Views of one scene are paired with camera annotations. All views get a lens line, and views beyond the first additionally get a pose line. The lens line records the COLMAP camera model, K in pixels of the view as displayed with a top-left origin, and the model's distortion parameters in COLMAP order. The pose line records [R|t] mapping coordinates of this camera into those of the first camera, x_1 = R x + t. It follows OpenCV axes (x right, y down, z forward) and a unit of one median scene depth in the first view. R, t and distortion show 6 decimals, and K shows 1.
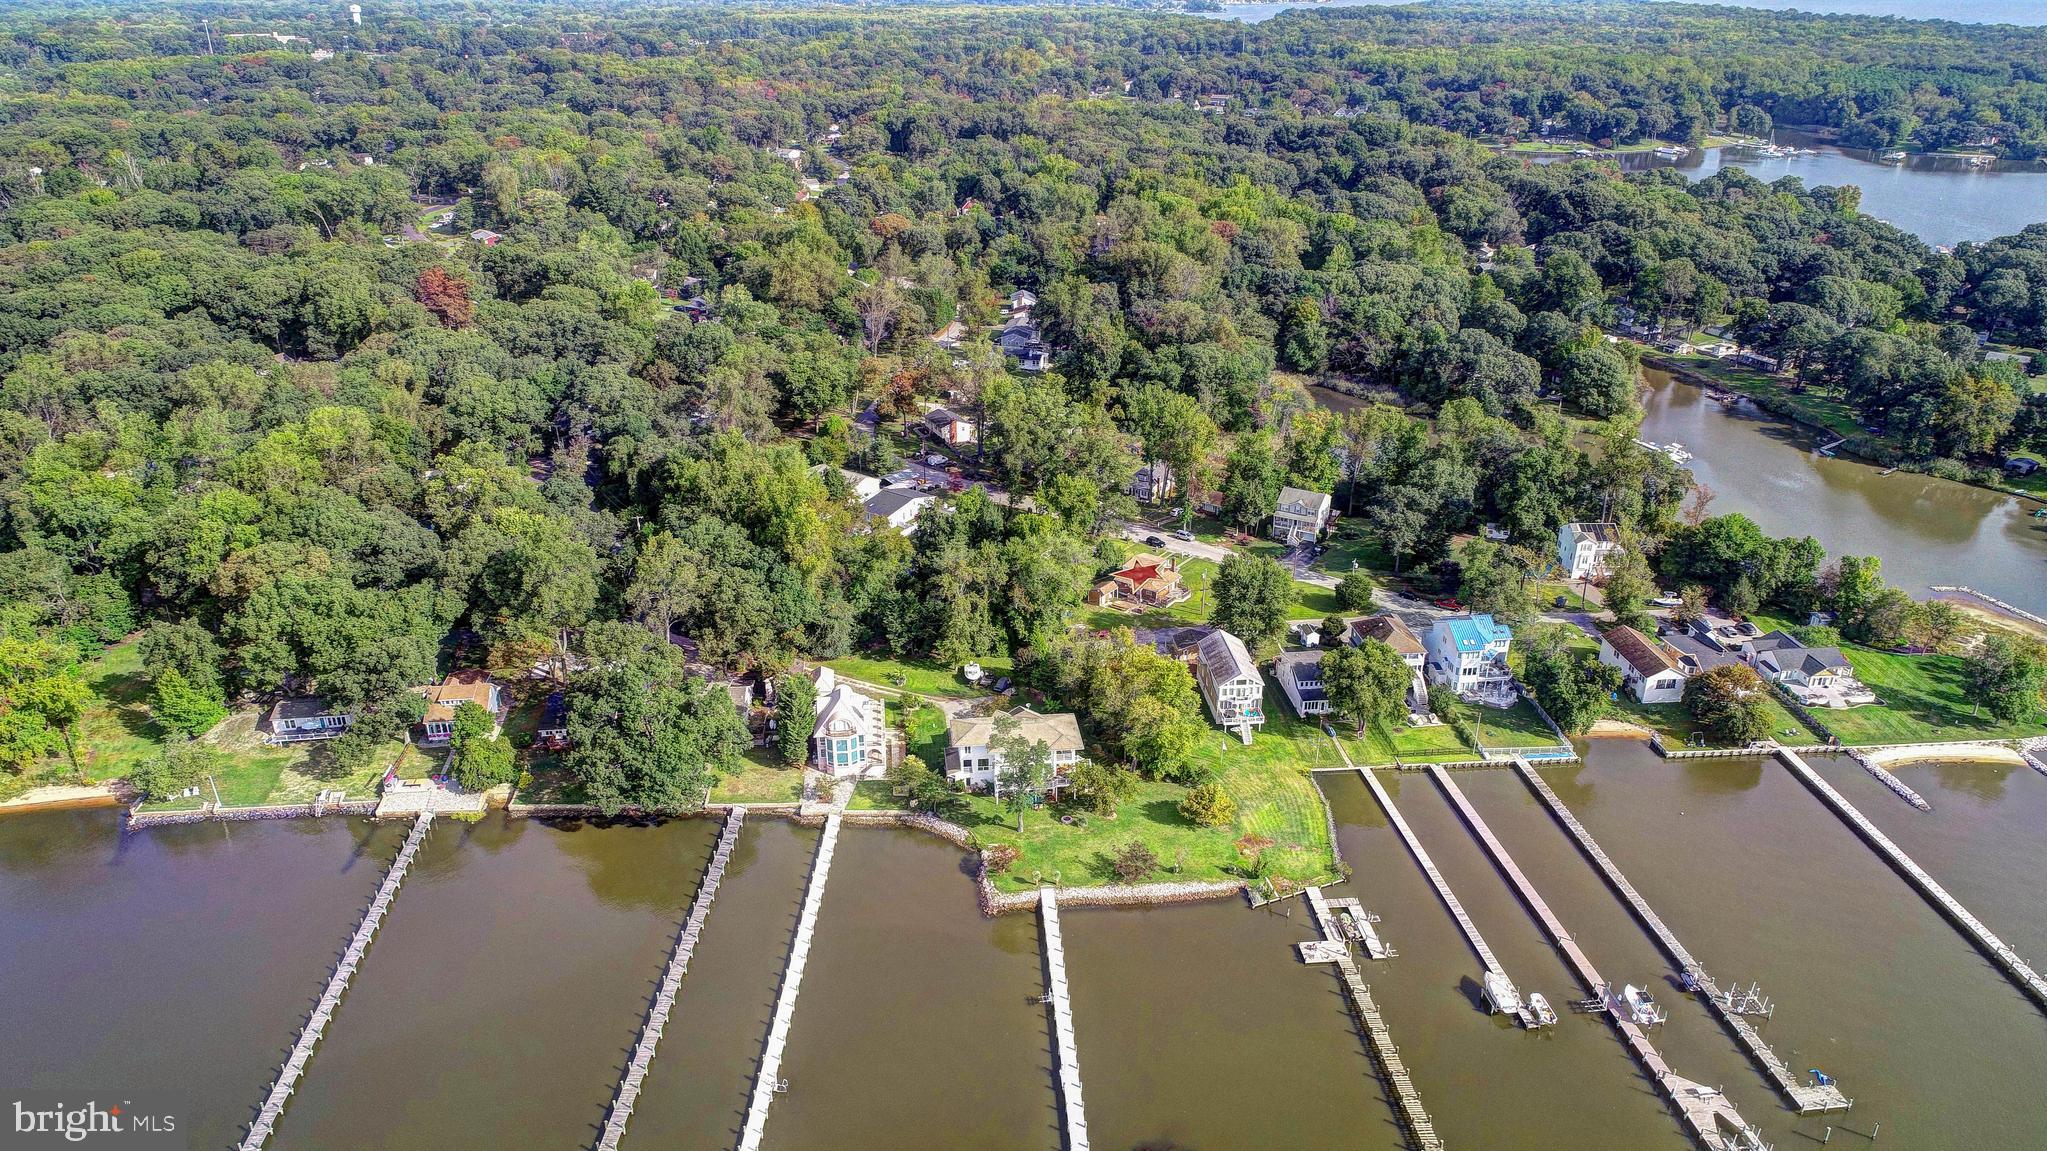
lens RADIAL K [[1360.9, 0, 1023.5], [0, 1360.9, 575.5], [0, 0, 1]] dist [-0.009309, 0.006267]
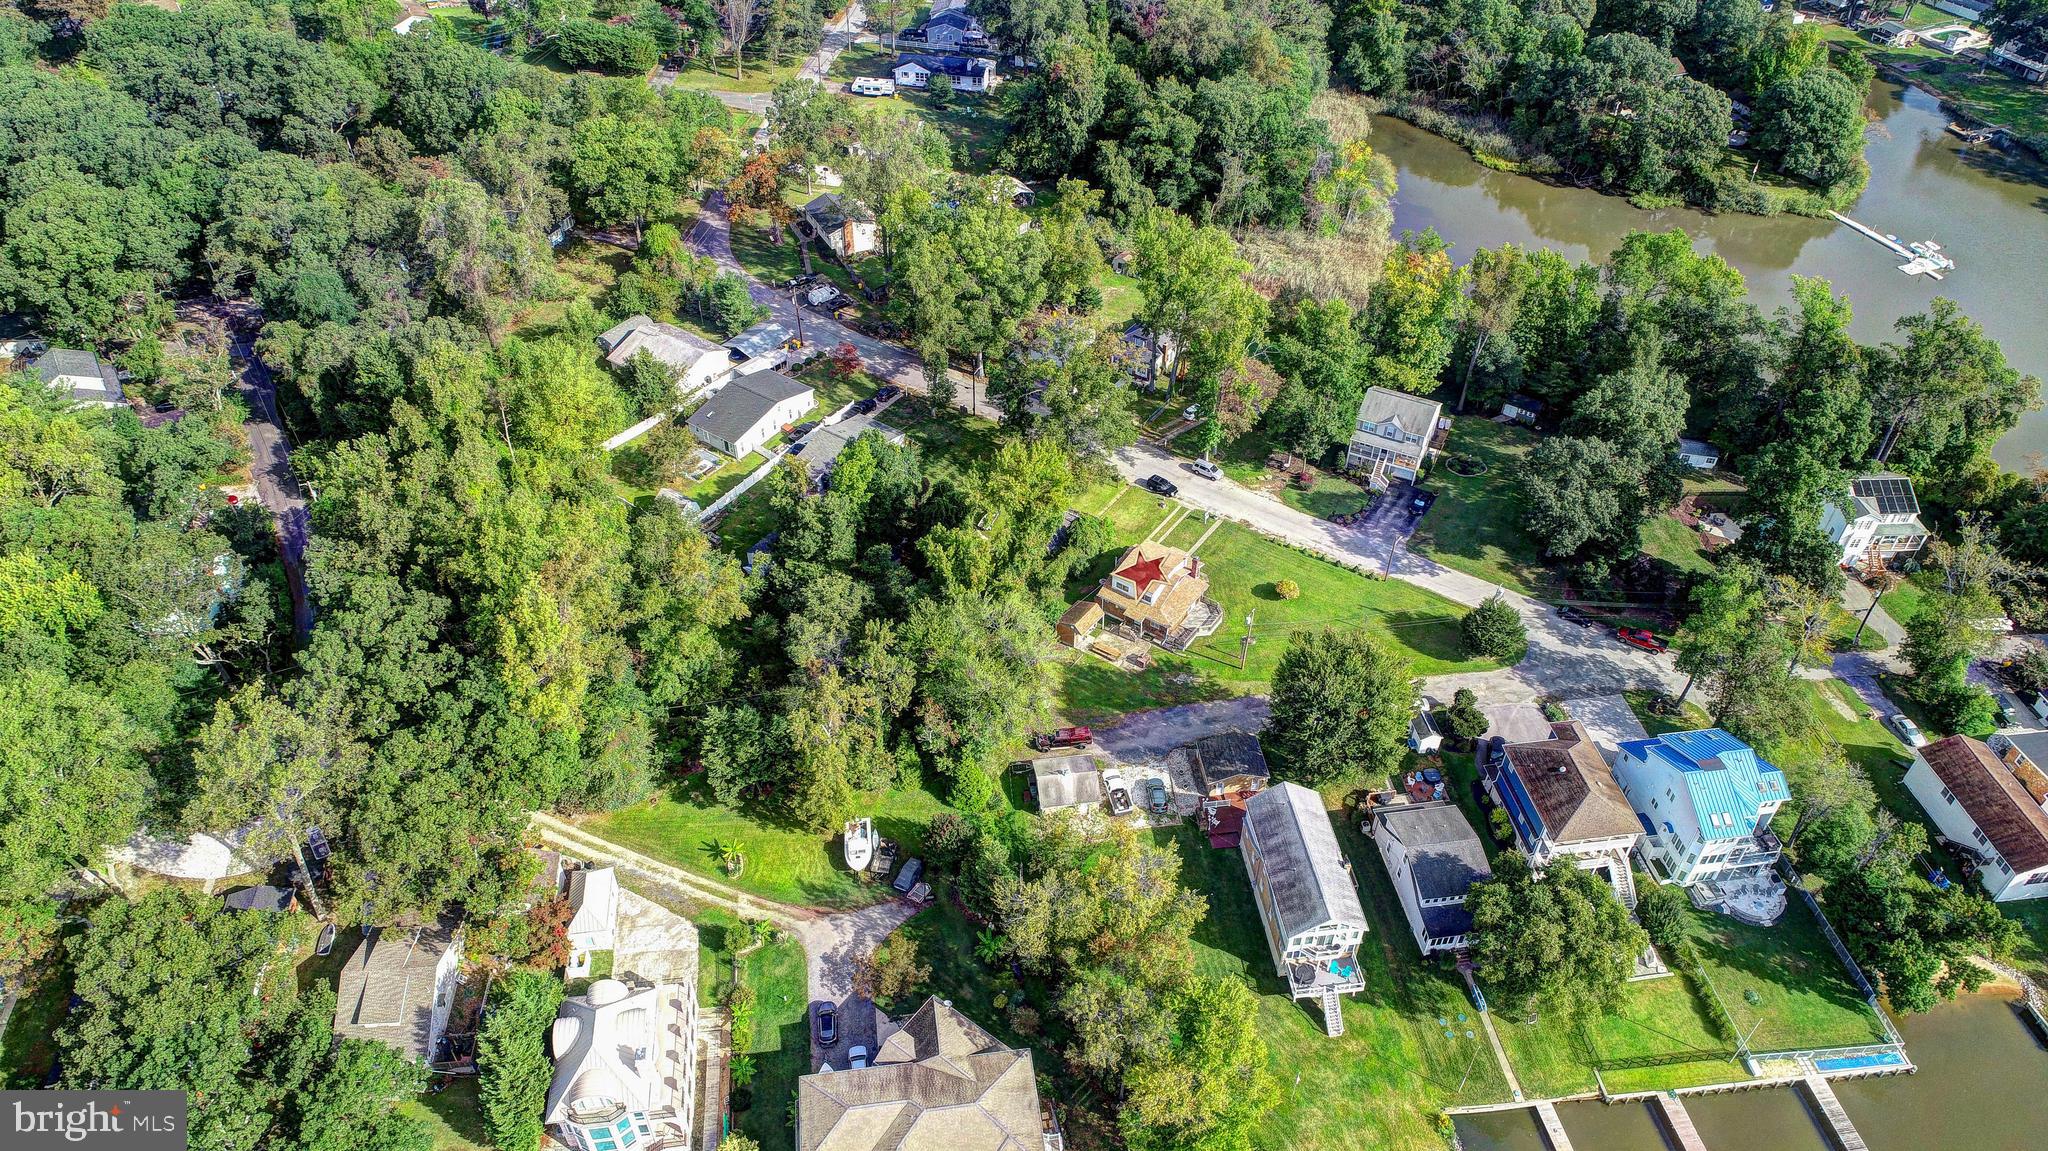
lens RADIAL K [[1361.5, 0, 1024.0], [0, 1361.5, 575.5], [0, 0, 1]] dist [-0.009309, 0.006267]
pose [[0.999612, -0.016446, 0.022496, 0.017470], [0.008894, 0.953352, 0.301731, -0.166511], [-0.026409, -0.301414, 0.953128, 0.368420]]
